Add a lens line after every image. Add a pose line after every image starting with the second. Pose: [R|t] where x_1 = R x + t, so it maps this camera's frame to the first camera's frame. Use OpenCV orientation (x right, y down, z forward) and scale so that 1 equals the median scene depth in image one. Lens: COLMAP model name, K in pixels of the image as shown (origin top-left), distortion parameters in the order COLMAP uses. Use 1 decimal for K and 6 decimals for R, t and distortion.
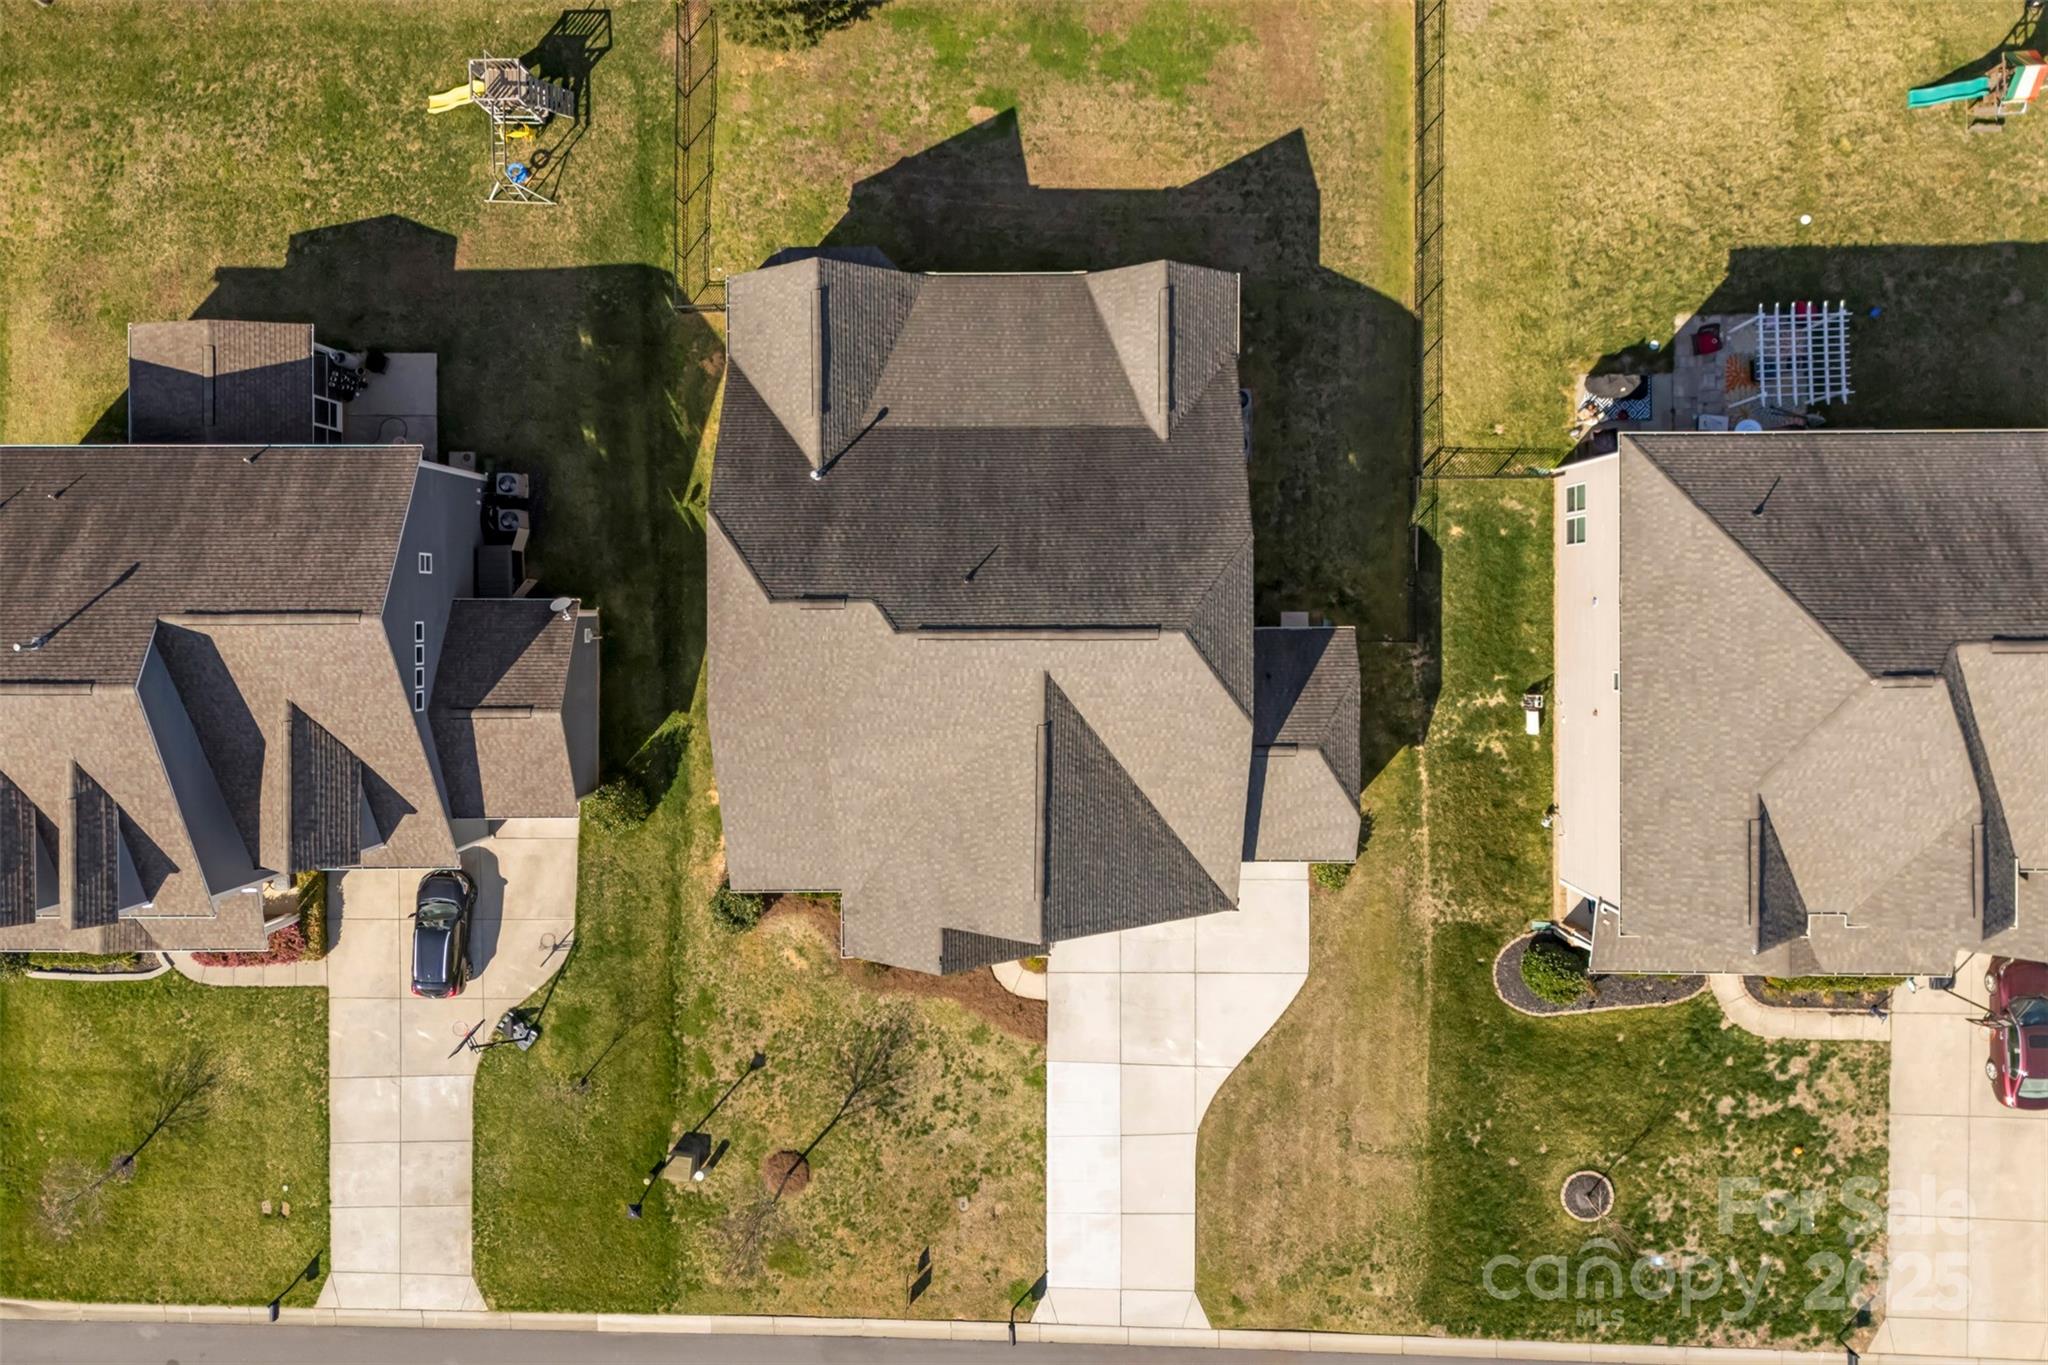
lens RADIAL K [[1541.8, 0, 1026.7], [0, 1541.8, 601.3], [0, 0, 1]] dist [0.040538, -0.001409]
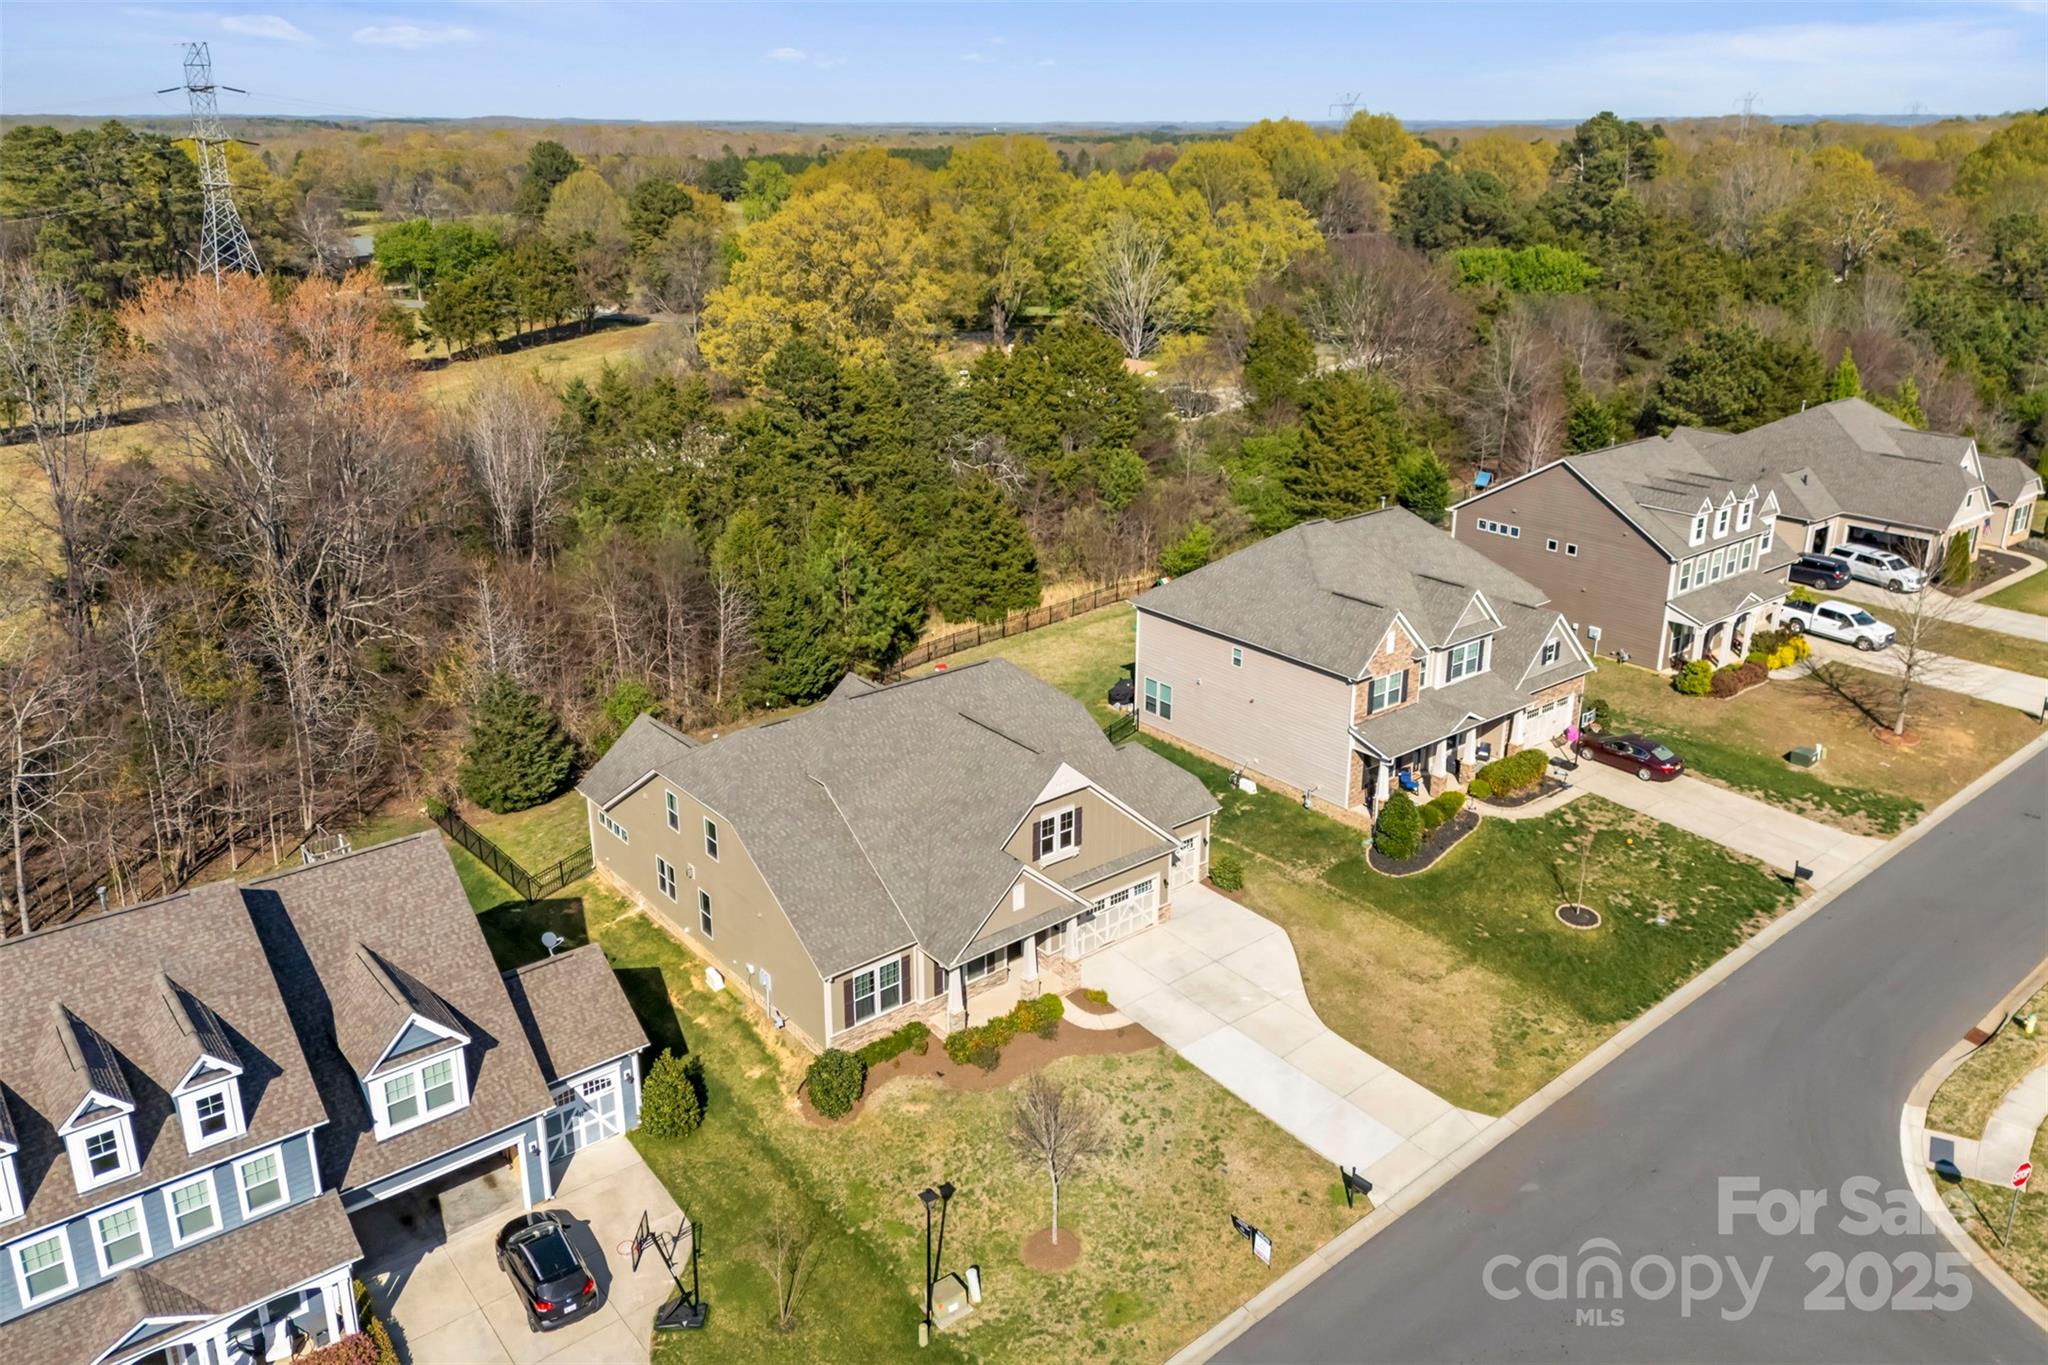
lens RADIAL K [[1522.3, 0, 1024.9], [0, 1522.3, 592.4], [0, 0, 1]] dist [0.077878, -0.073837]
pose [[0.776623, -0.172796, 0.605804, -0.617780], [0.629874, 0.229373, -0.742056, 0.906751], [-0.010730, 0.957878, 0.286976, 0.423890]]
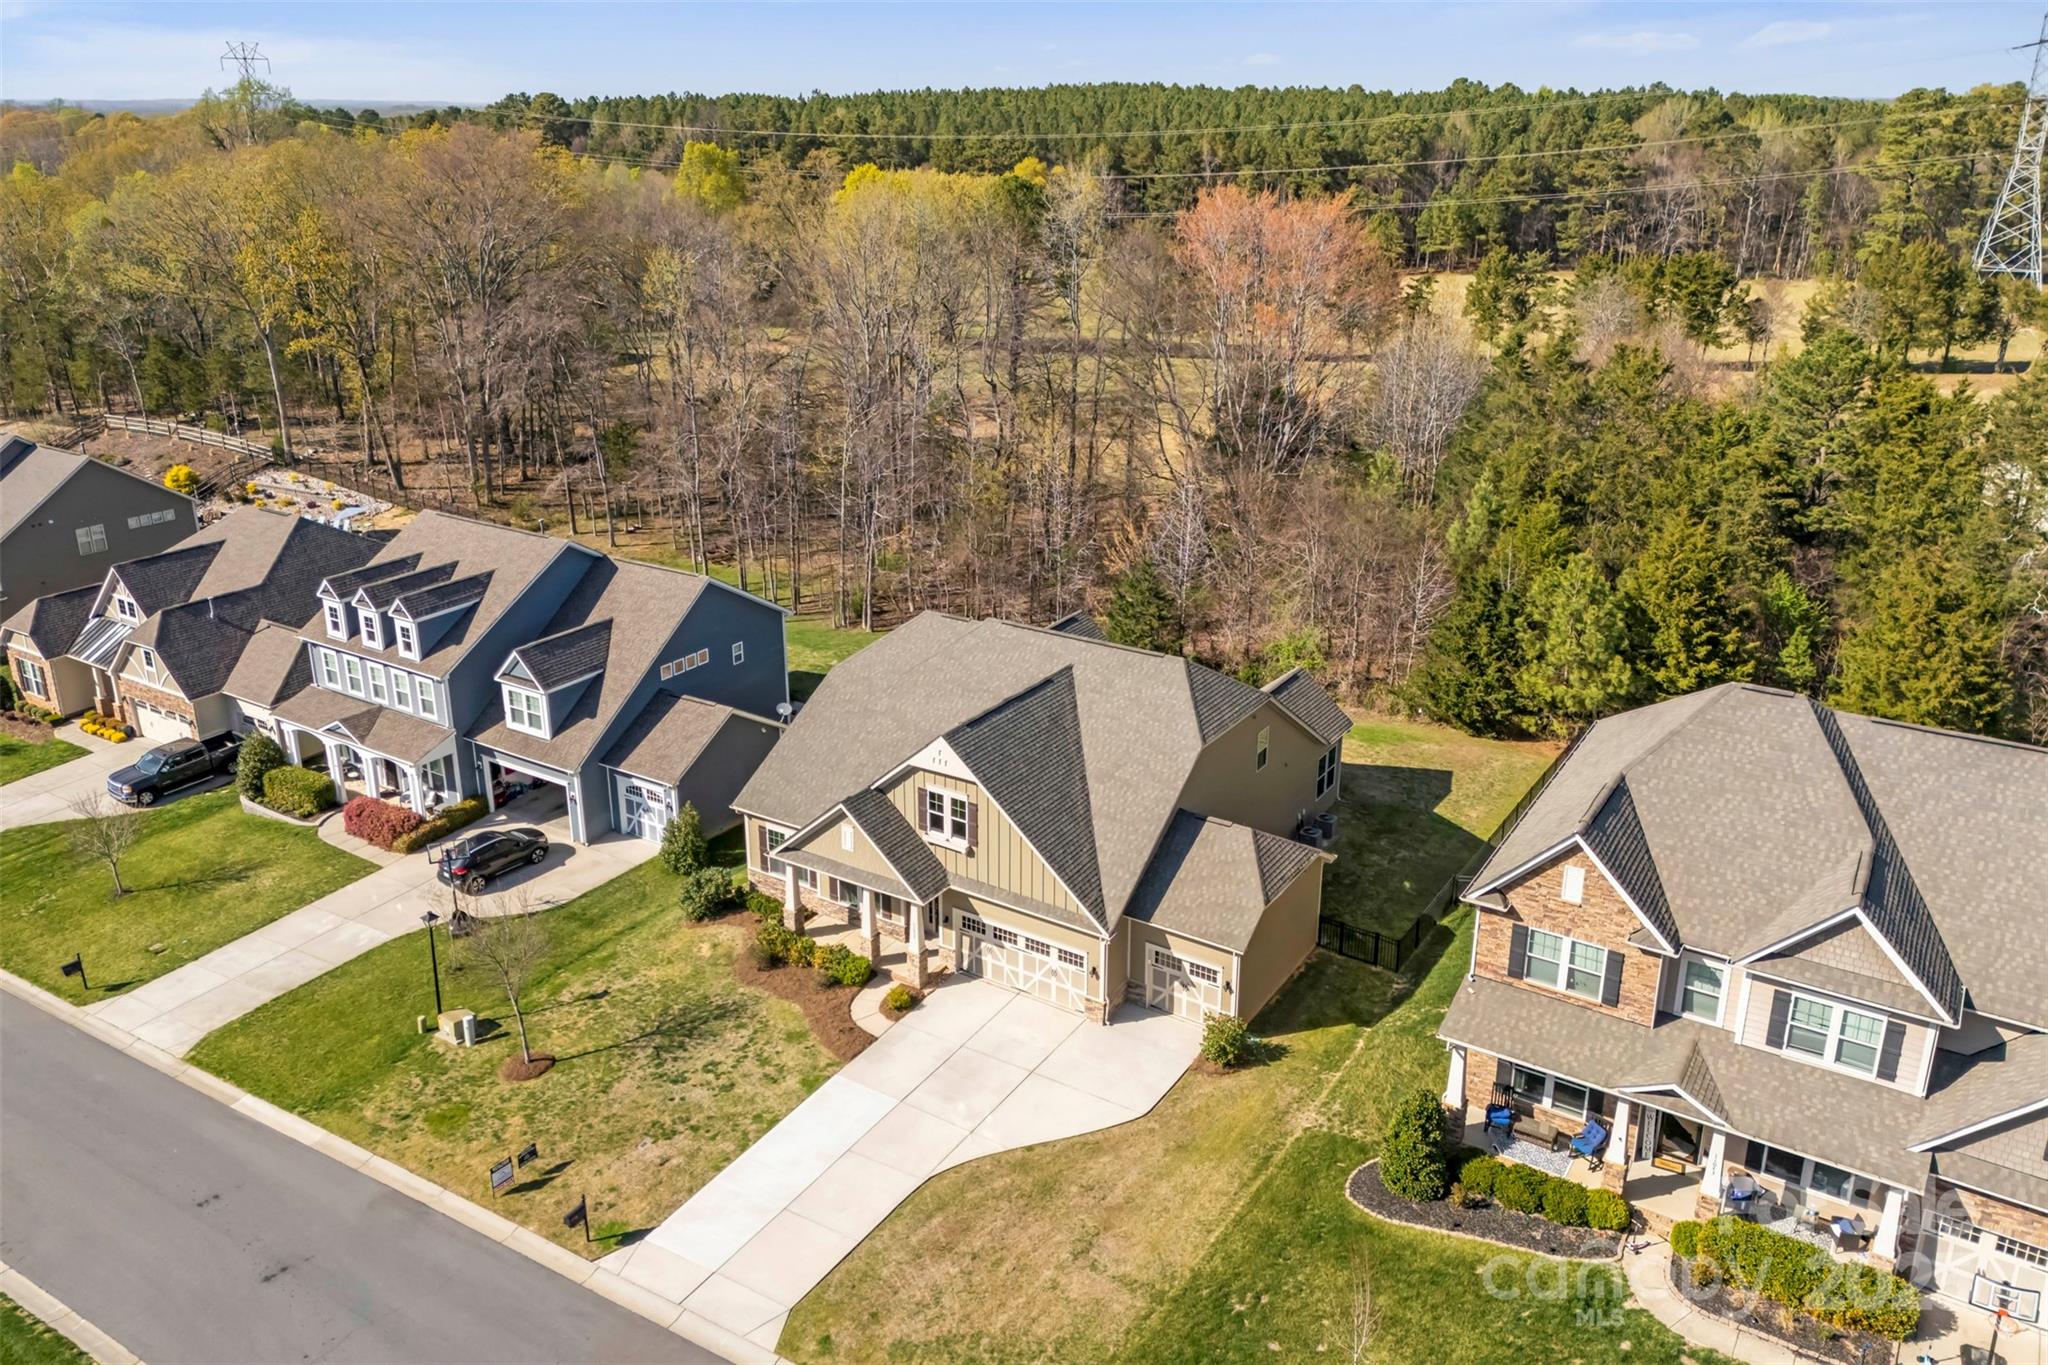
lens RADIAL K [[1521.1, 0, 1021.2], [0, 1521.1, 623.5], [0, 0, 1]] dist [0.097445, -0.094079]
pose [[0.839620, 0.186967, -0.509982, 0.499157], [-0.543065, 0.270127, -0.795054, 0.864096], [-0.010889, 0.944497, 0.328340, 0.466272]]
